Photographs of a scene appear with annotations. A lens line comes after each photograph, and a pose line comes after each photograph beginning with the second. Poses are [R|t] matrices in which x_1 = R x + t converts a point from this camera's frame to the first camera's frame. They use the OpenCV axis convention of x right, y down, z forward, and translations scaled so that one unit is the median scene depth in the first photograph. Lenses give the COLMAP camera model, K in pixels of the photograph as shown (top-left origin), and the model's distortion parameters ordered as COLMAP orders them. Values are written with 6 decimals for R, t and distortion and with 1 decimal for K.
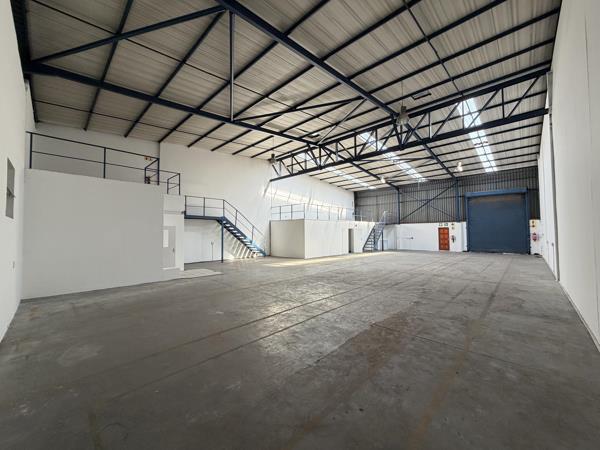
lens RADIAL K [[239.1, 0, 297.9], [0, 239.1, 225.1], [0, 0, 1]] dist [0.001201, -0.000203]
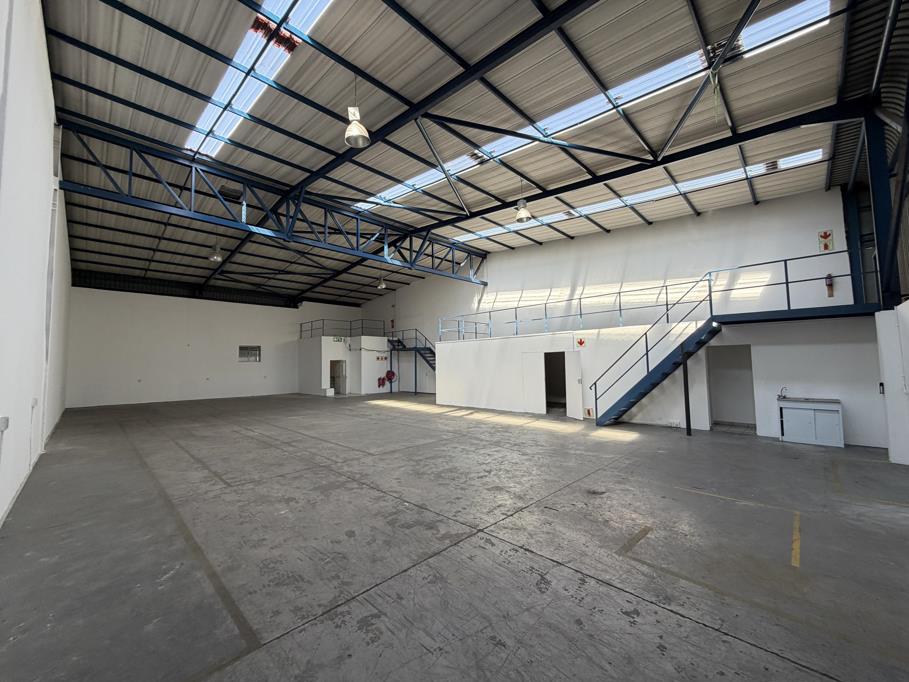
lens RADIAL K [[362.3, 0, 450.7], [0, 362.3, 340.9], [0, 0, 1]] dist [0.001201, -0.000203]
pose [[-0.016140, -0.055574, -0.998324, 0.778375], [0.054303, 0.996932, -0.056374, 0.018658], [0.998394, -0.055121, -0.013072, 0.804793]]
